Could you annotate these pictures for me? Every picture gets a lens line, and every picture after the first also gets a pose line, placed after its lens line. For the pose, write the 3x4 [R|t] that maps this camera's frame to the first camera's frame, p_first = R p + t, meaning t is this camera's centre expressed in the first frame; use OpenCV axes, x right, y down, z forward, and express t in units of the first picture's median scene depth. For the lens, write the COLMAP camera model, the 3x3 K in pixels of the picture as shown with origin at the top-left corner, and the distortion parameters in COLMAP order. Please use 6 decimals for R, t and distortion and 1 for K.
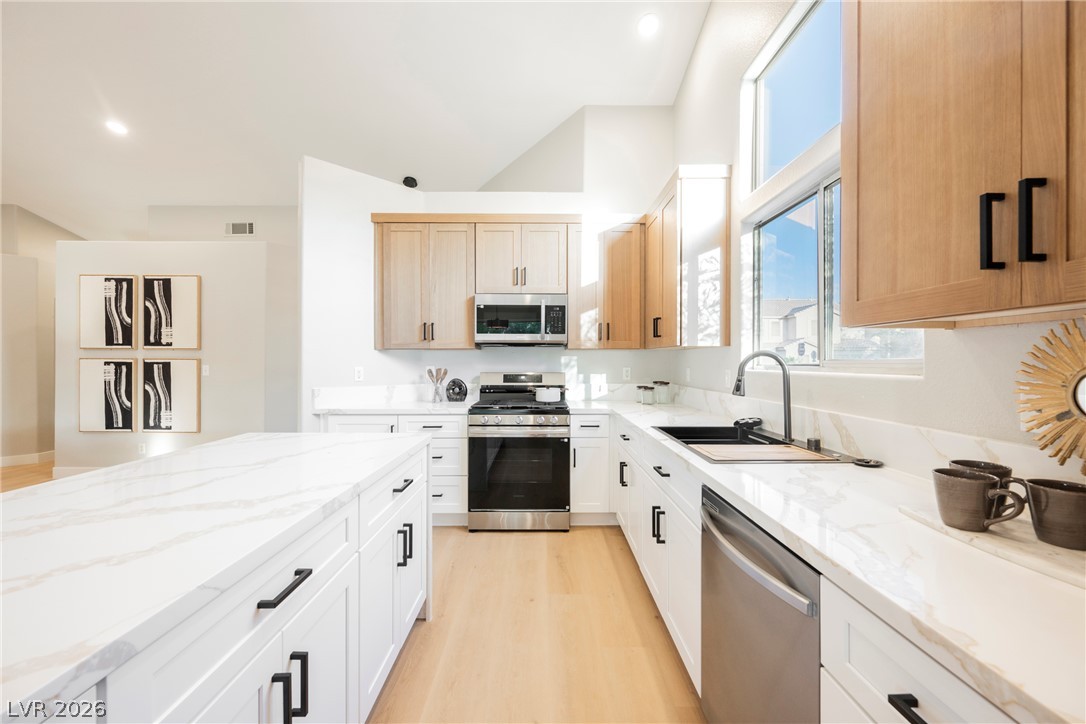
lens RADIAL K [[422.9, 0, 545.4], [0, 422.9, 361.5], [0, 0, 1]] dist [-0.001577, -0.000055]
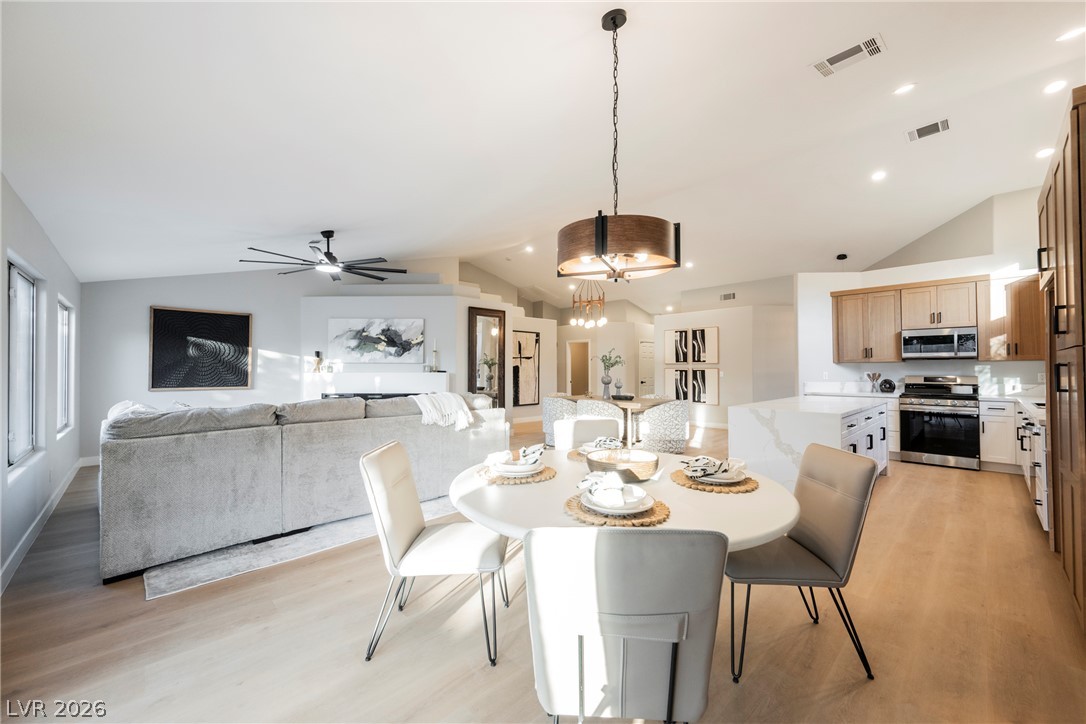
lens RADIAL K [[422.9, 0, 545.4], [0, 422.9, 361.5], [0, 0, 1]] dist [-0.001577, -0.000055]
pose [[0.688953, -0.016720, -0.724613, 0.062736], [0.003240, 0.999795, -0.019989, -0.001137], [0.724799, 0.011424, 0.688866, -0.967582]]
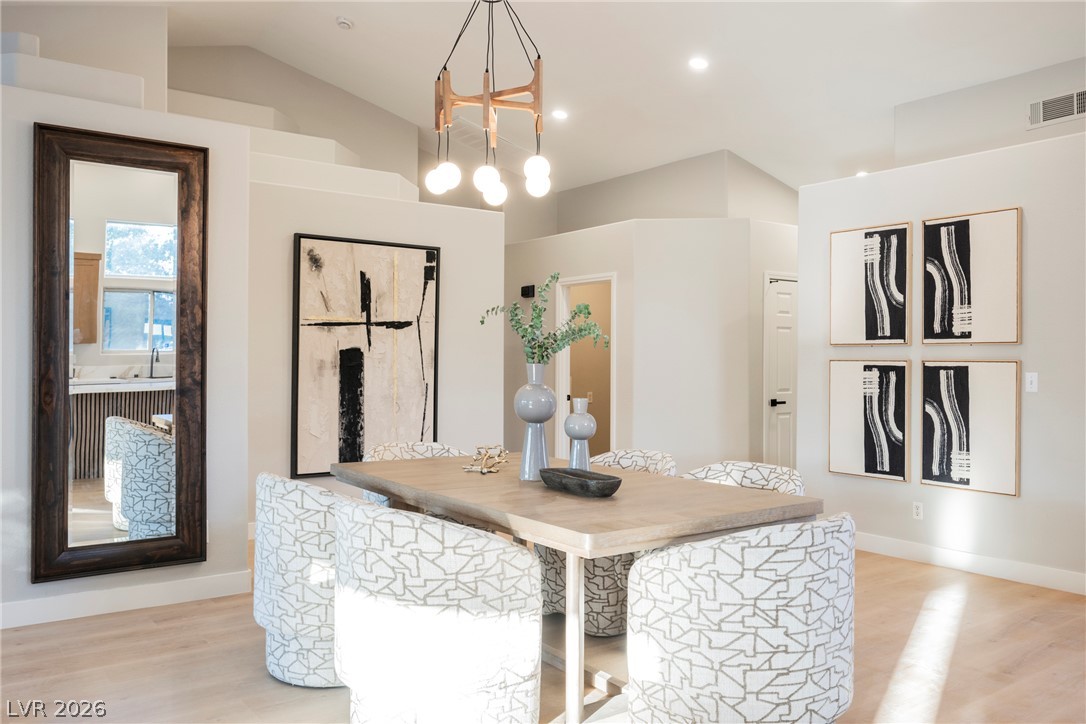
lens RADIAL K [[849.0, 0, 543.8], [0, 849.0, 359.9], [0, 0, 1]] dist [-0.008518, -0.002758]
pose [[0.592750, -0.000721, -0.805386, -0.307323], [-0.004311, 0.999982, -0.004067, -0.000293], [0.805375, 0.005883, 0.592736, -0.137735]]
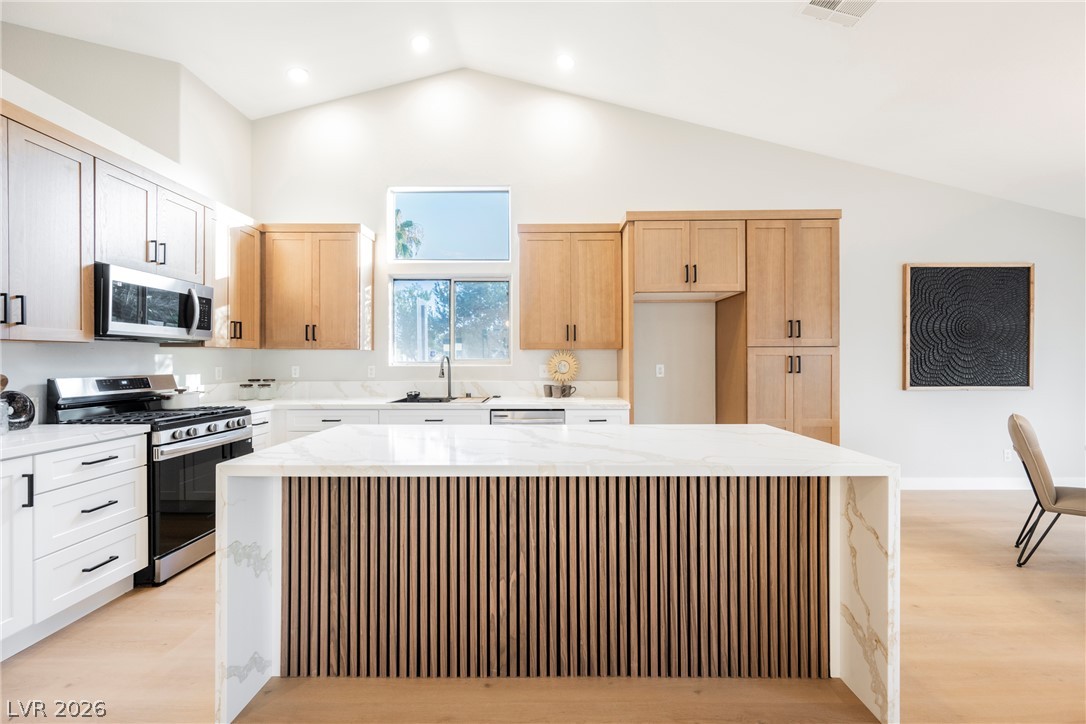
lens RADIAL K [[422.9, 0, 545.4], [0, 422.9, 361.5], [0, 0, 1]] dist [-0.001577, -0.000055]
pose [[0.009687, -0.005771, 0.999936, -0.647110], [0.001760, 0.999982, 0.005754, -0.001734], [-0.999952, 0.001704, 0.009697, 0.209567]]
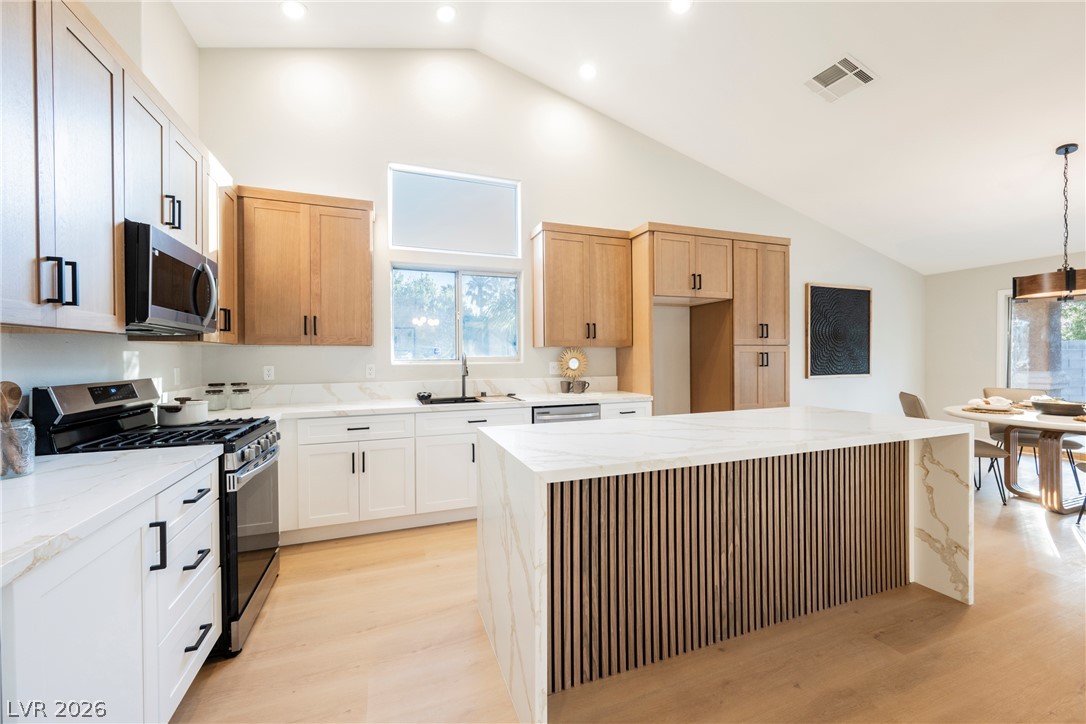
lens RADIAL K [[422.9, 0, 545.4], [0, 422.9, 361.5], [0, 0, 1]] dist [-0.001577, -0.000055]
pose [[-0.347701, -0.007997, 0.937571, -0.601338], [0.006850, 0.999915, 0.011069, -0.000465], [-0.937580, 0.010271, -0.347617, 0.559644]]
